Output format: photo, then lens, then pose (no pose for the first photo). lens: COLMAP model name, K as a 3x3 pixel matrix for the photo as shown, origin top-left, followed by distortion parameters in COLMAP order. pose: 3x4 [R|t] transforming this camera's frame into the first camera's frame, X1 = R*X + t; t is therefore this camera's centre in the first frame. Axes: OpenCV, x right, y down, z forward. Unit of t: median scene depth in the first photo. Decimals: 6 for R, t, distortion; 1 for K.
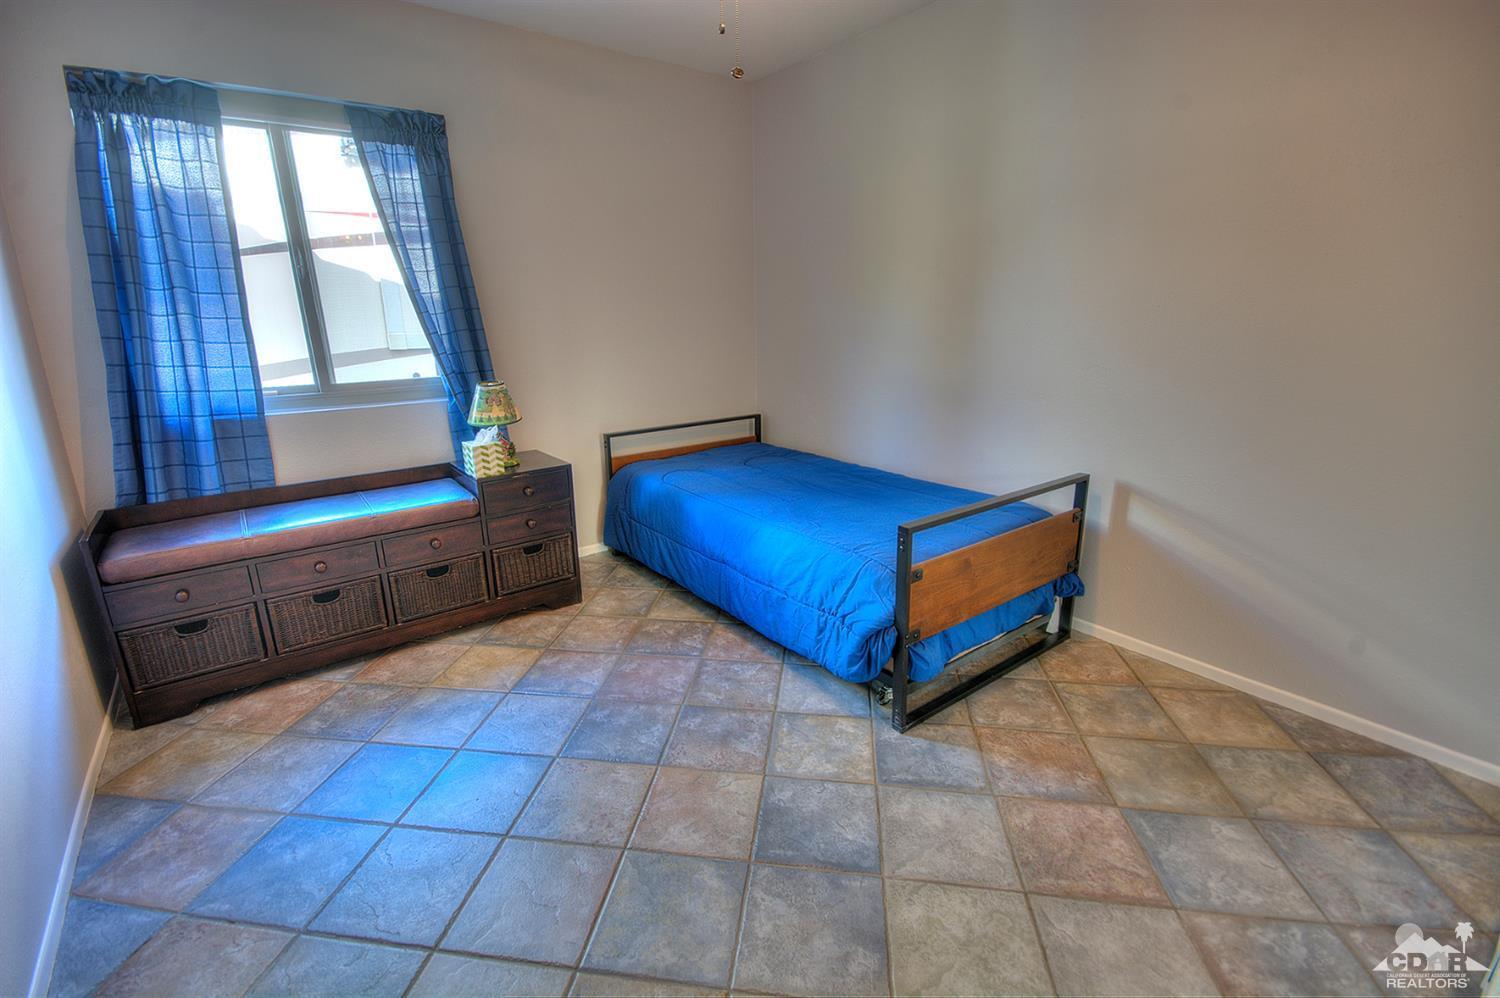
lens RADIAL K [[662.5, 0, 737.6], [0, 662.5, 499.1], [0, 0, 1]] dist [0.002249, -0.000013]
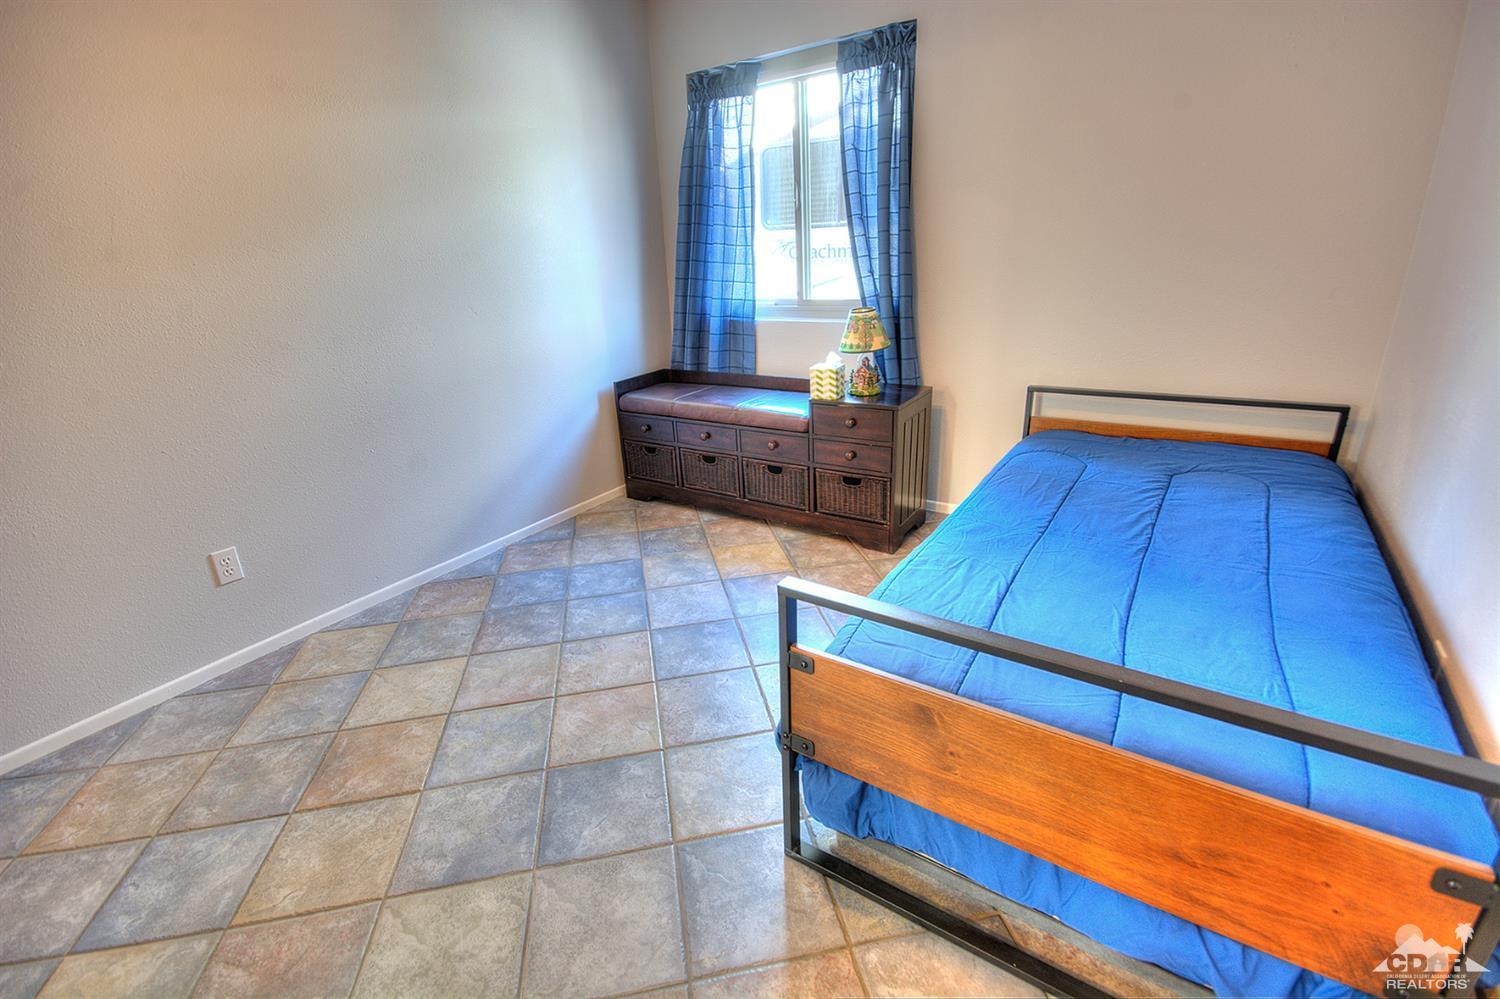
lens RADIAL K [[662.5, 0, 737.6], [0, 662.5, 499.6], [0, 0, 1]] dist [0.002249, -0.000013]
pose [[0.327718, 0.336231, -0.882921, 0.591698], [-0.216550, 0.936383, 0.276213, -0.154198], [0.919623, 0.100677, 0.379680, 0.517364]]
